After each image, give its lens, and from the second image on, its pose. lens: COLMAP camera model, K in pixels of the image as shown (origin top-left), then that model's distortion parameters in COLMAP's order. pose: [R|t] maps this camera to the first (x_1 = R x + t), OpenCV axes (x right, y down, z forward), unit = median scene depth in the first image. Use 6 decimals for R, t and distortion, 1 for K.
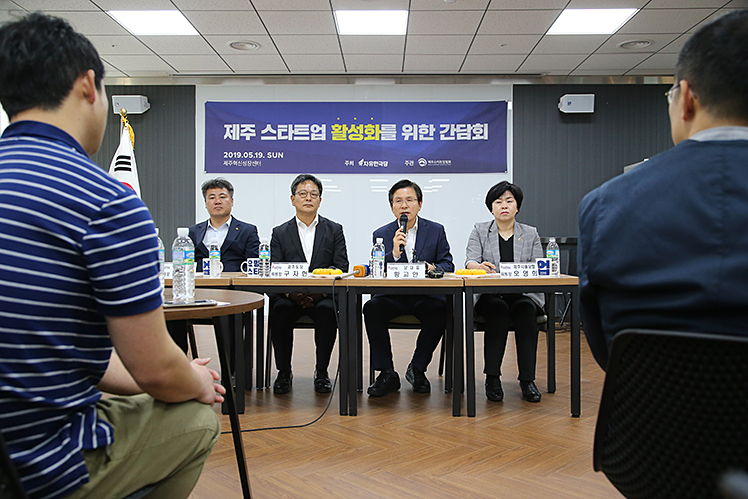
lens RADIAL K [[657.4, 0, 374.0], [0, 657.4, 249.5], [0, 0, 1]] dist [-0.011974, 0.000876]
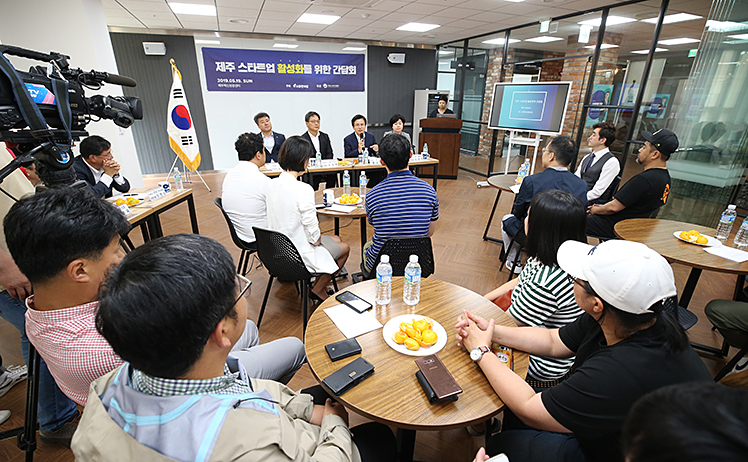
lens RADIAL K [[341.8, 0, 374.0], [0, 341.8, 231.0], [0, 0, 1]] dist [-0.030098, 0.000127]
pose [[0.921650, -0.138302, 0.362539, -0.226505], [0.000326, 0.934599, 0.355702, -0.087705], [-0.388023, -0.327714, 0.861418, -0.094897]]
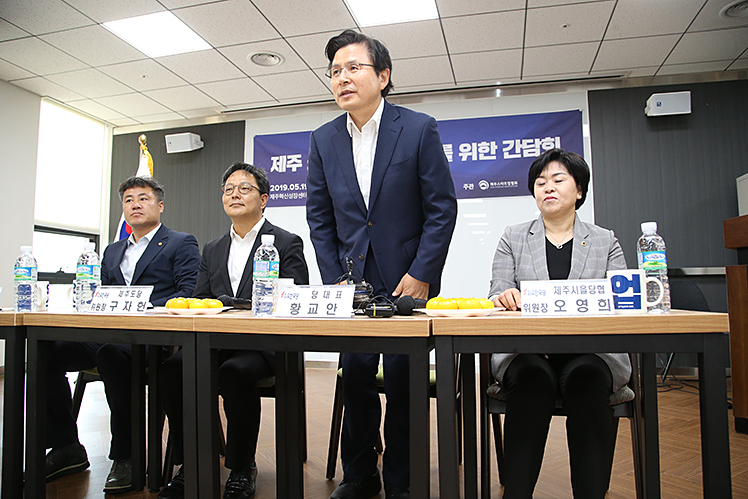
lens RADIAL K [[523.9, 0, 374.0], [0, 523.9, 249.5], [0, 0, 1]] dist [-0.120765, 0.074976]
pose [[0.974101, -0.025563, -0.224666, 0.084691], [0.004764, 0.995688, -0.092639, 0.014804], [0.226065, 0.089170, 0.970022, 0.311324]]
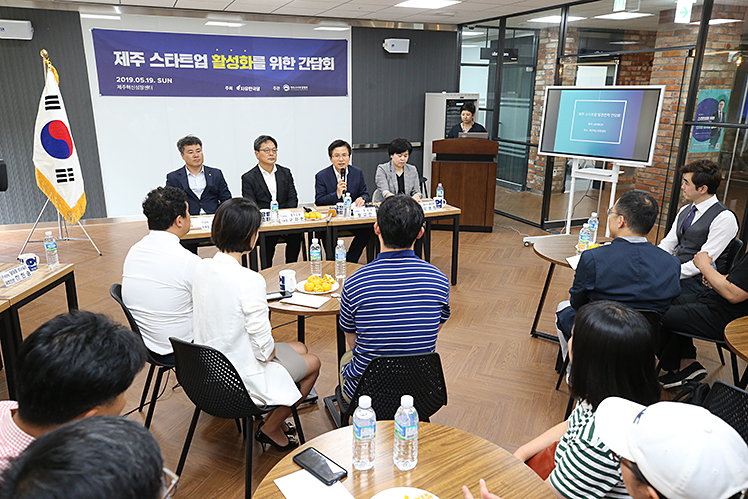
lens RADIAL K [[553.8, 0, 376.7], [0, 553.8, 249.6], [0, 0, 1]] dist [0.014147, 0.003729]
pose [[0.913908, -0.109550, 0.390860, -0.226350], [0.000856, 0.963412, 0.268023, -0.118488], [-0.405921, -0.244614, 0.880563, -0.112156]]
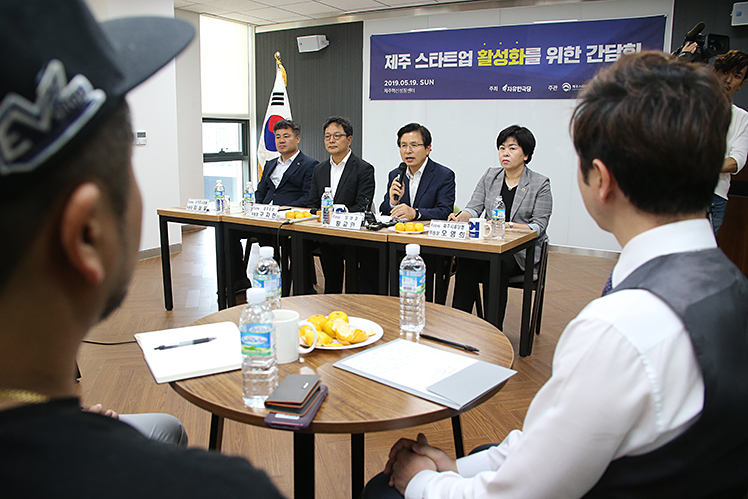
lens RADIAL K [[600.4, 0, 374.0], [0, 600.4, 249.5], [0, 0, 1]] dist [-0.108690, 0.006157]
pose [[0.869241, 0.103363, -0.483462, 0.269060], [-0.019337, 0.984260, 0.175664, -0.044774], [0.494010, -0.143346, 0.857558, 0.093738]]
